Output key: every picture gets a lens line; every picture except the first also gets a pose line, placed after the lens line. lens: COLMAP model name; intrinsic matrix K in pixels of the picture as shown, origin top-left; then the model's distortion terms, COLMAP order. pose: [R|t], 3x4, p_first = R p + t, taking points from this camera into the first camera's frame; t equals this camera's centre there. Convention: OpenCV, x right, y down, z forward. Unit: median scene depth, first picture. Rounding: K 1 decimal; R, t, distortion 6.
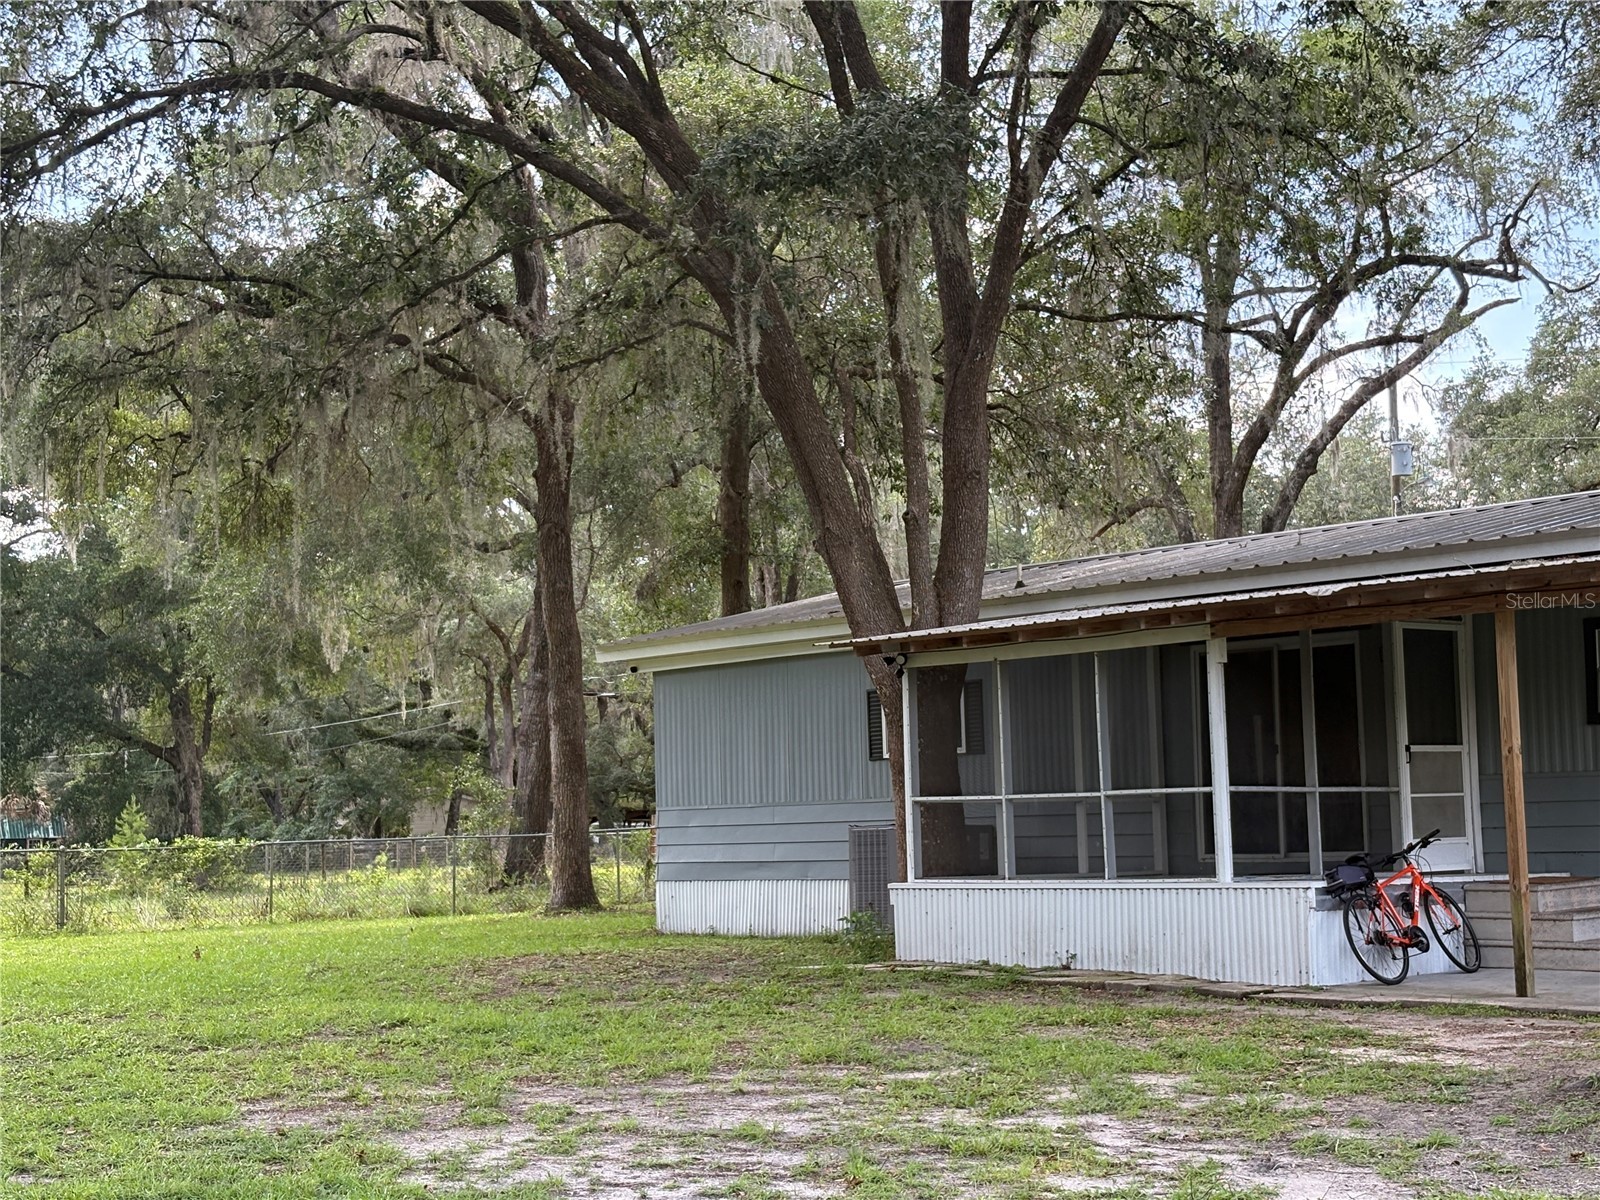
lens RADIAL K [[2556.7, 0, 800.0], [0, 2556.7, 600.0], [0, 0, 1]] dist [-0.023264, -0.029111]
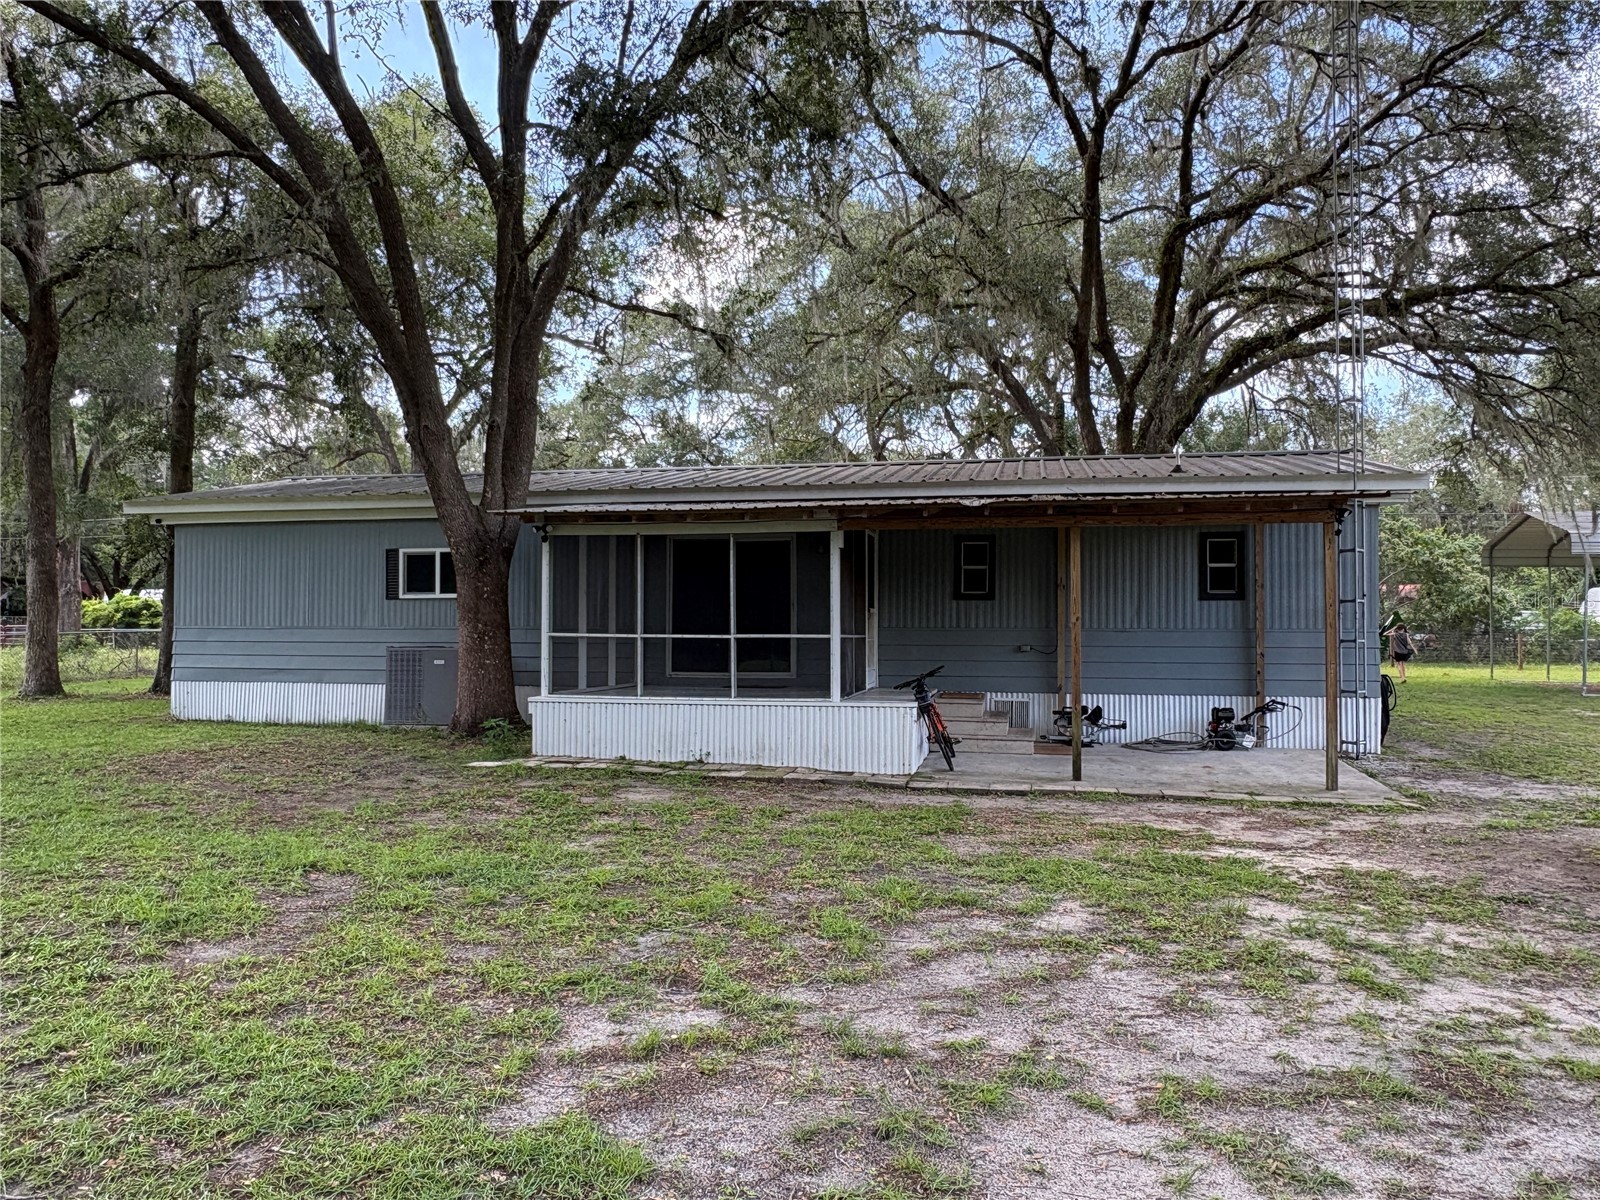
lens RADIAL K [[1166.5, 0, 800.0], [0, 1166.5, 600.0], [0, 0, 1]] dist [0.002054, 0.001239]
pose [[0.805825, 0.044038, 0.590514, -0.201158], [-0.078541, 0.996369, 0.032874, 0.029042], [-0.586922, -0.072870, 0.806357, 0.419192]]
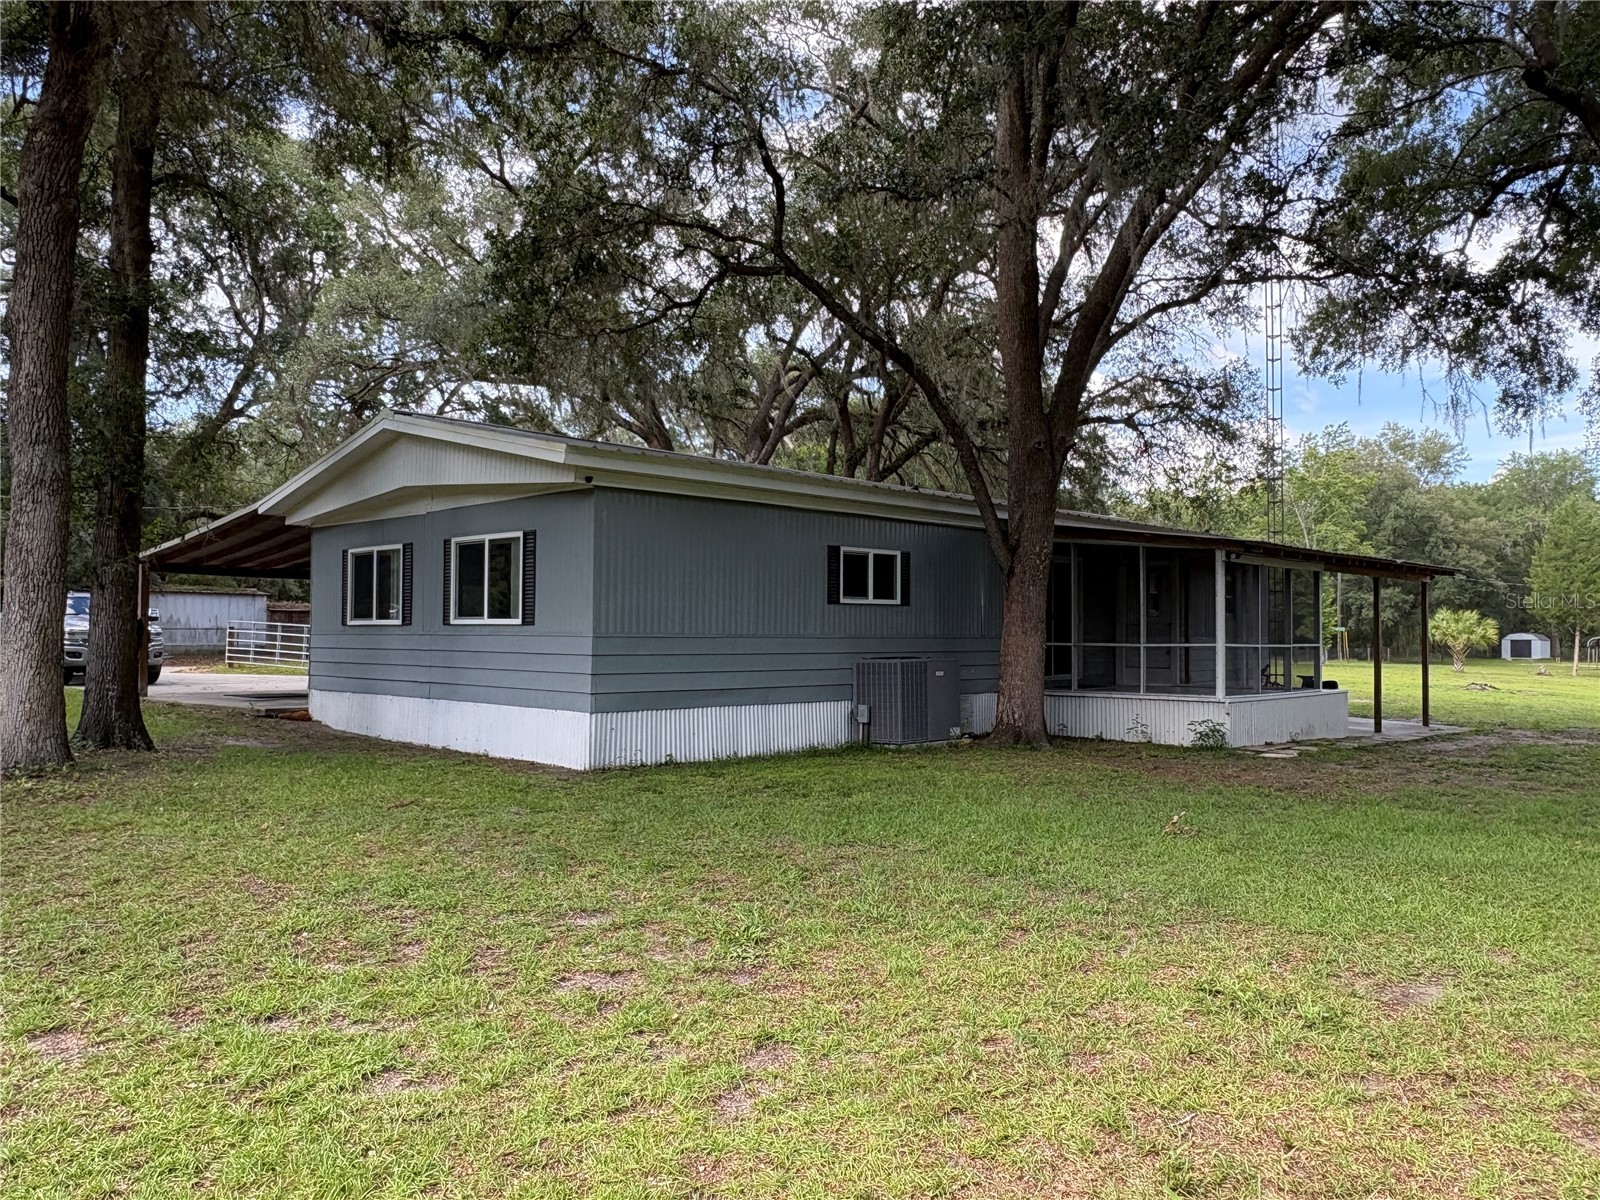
lens RADIAL K [[1166.5, 0, 800.0], [0, 1166.5, 600.0], [0, 0, 1]] dist [0.002054, 0.001239]
pose [[-0.060129, 0.054997, 0.996674, -0.628369], [-0.098284, 0.993303, -0.060740, 0.115055], [-0.993340, -0.101610, -0.054321, 1.249405]]
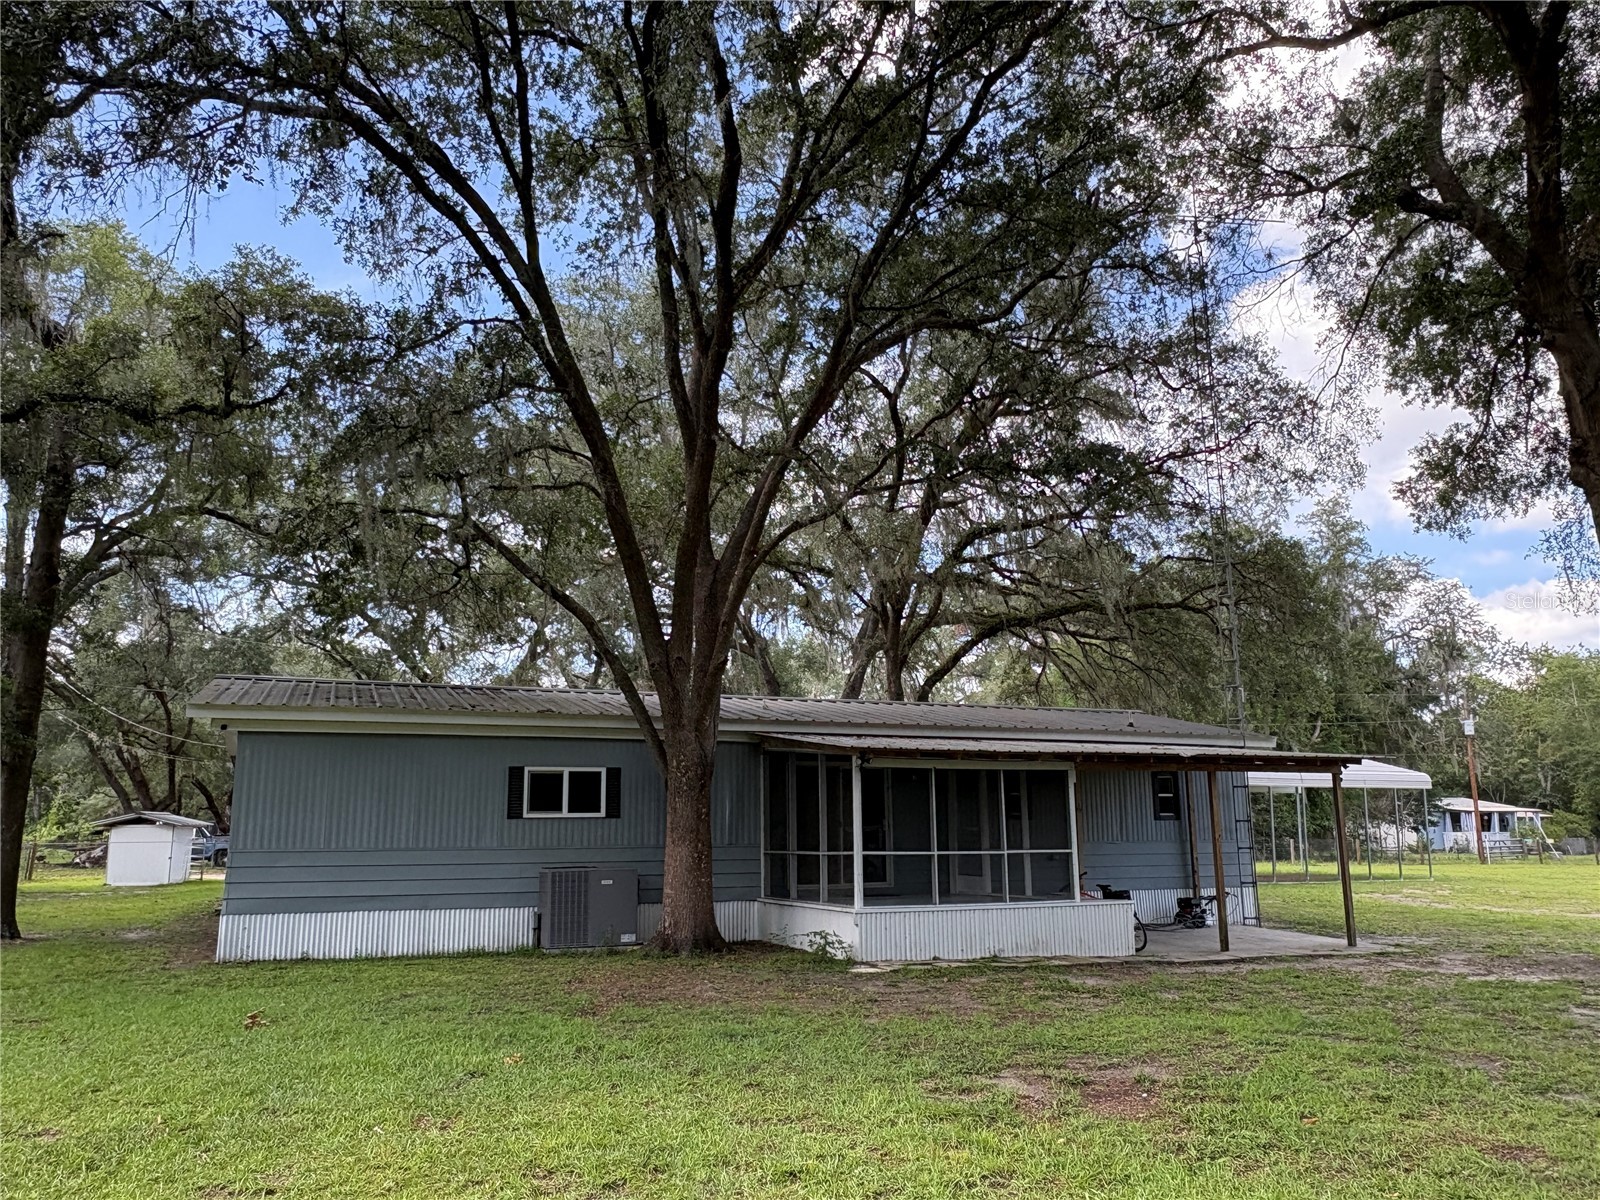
lens RADIAL K [[1166.5, 0, 800.0], [0, 1166.5, 600.0], [0, 0, 1]] dist [0.002054, 0.001239]
pose [[0.343206, 0.209658, 0.915562, -0.618541], [-0.089244, 0.977638, -0.190419, 0.063838], [-0.935011, -0.016355, 0.354242, 0.758403]]
